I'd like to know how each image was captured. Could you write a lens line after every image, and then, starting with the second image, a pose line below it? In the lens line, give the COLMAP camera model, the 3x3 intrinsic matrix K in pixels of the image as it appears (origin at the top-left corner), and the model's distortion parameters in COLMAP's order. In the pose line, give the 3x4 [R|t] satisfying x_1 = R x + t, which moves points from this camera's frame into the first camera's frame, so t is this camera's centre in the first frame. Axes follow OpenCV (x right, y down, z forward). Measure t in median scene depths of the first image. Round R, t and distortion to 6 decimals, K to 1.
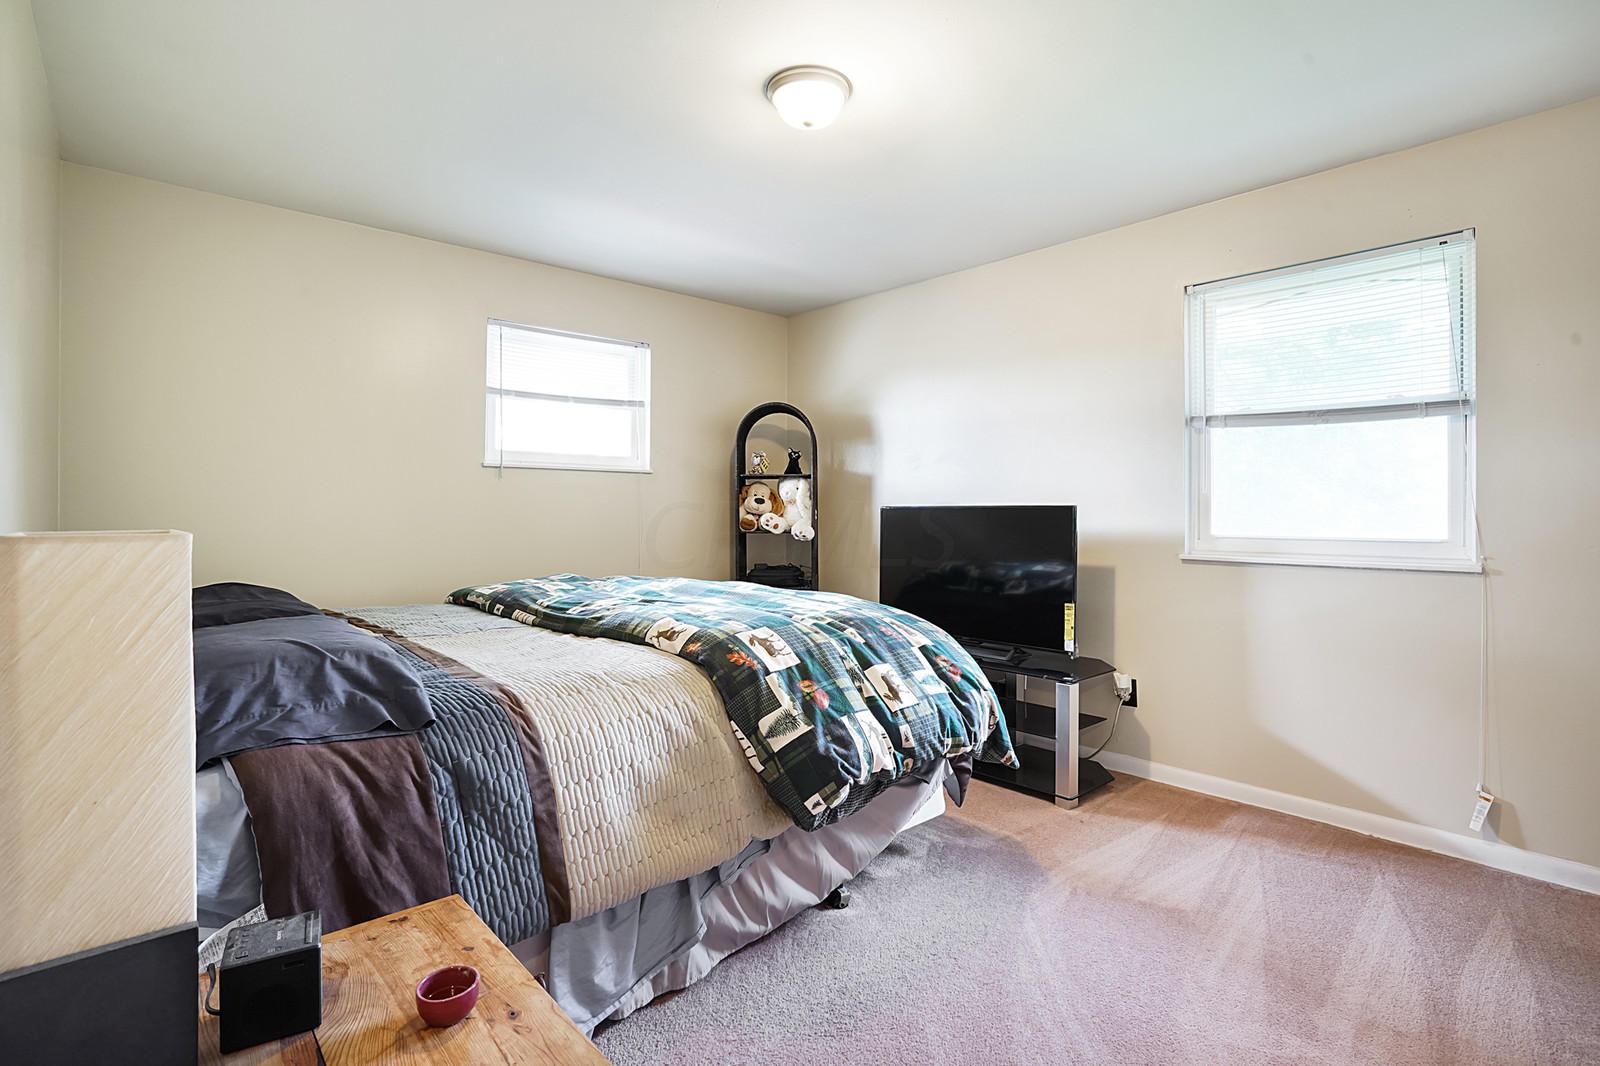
lens RADIAL K [[781.8, 0, 796.1], [0, 781.8, 508.9], [0, 0, 1]] dist [-0.054415, 0.022023]
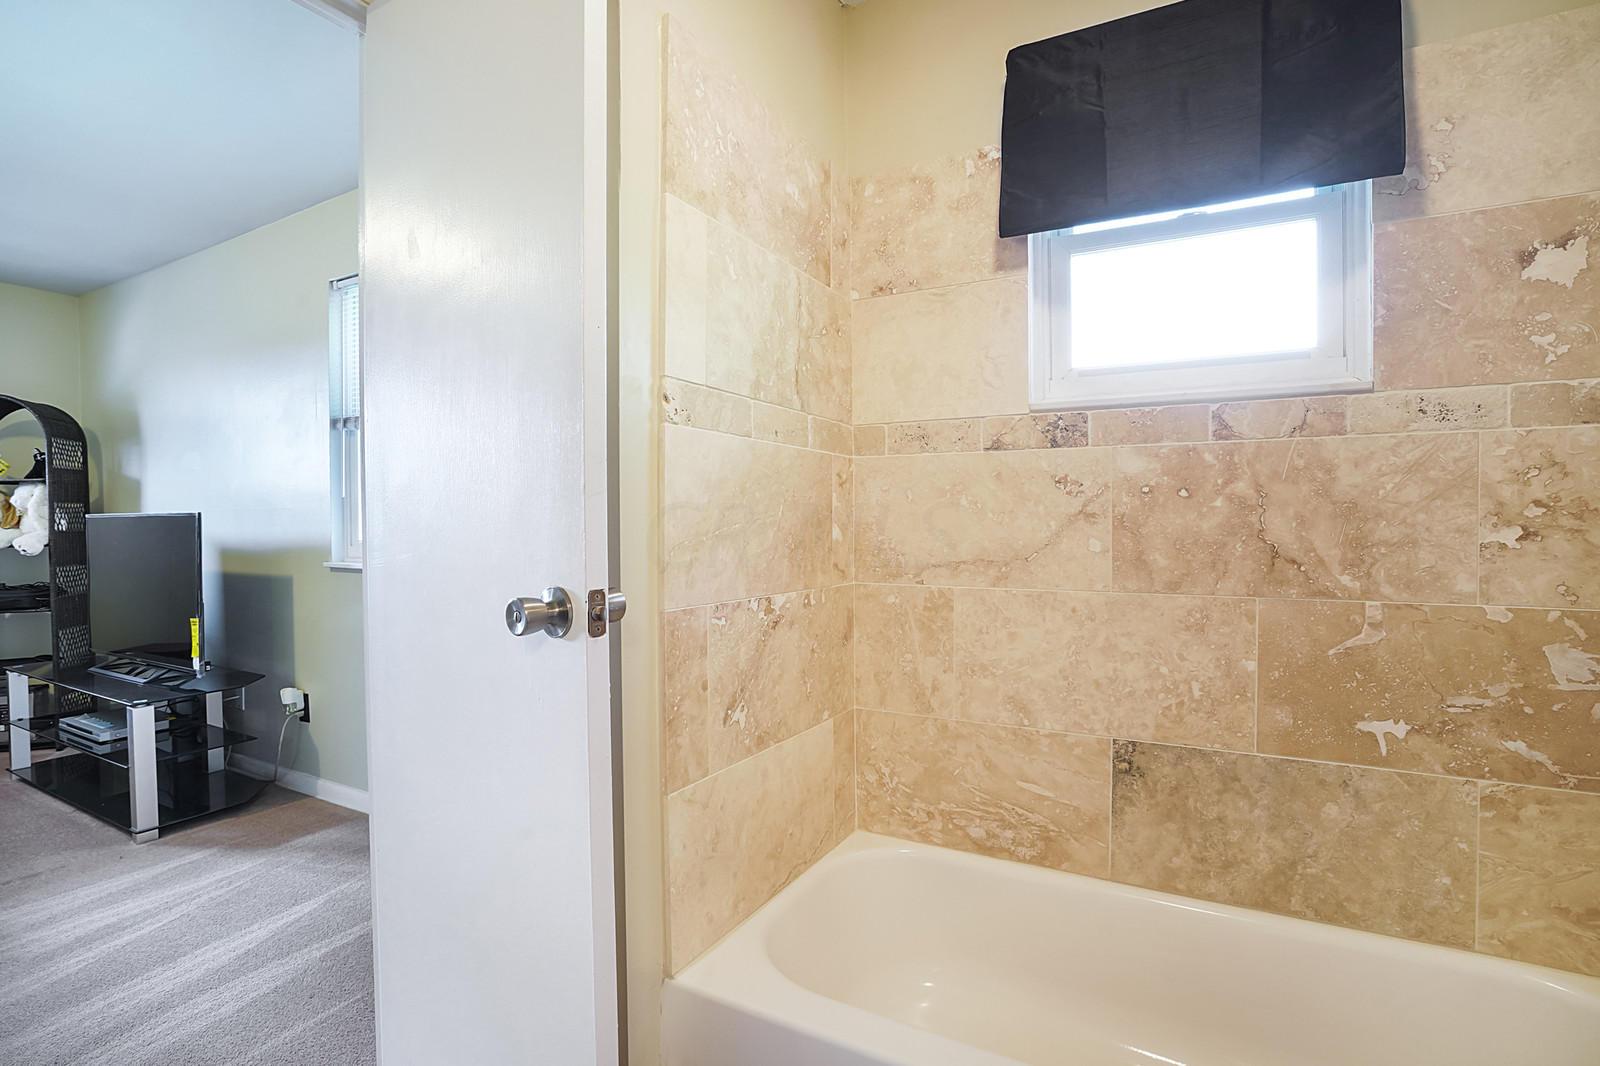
lens RADIAL K [[781.8, 0, 789.1], [0, 781.8, 534.2], [0, 0, 1]] dist [-0.054415, 0.022023]
pose [[0.940501, -0.016286, 0.339399, 0.709536], [0.008599, 0.999672, 0.024139, 0.005495], [-0.339681, -0.019784, 0.940333, -0.094343]]
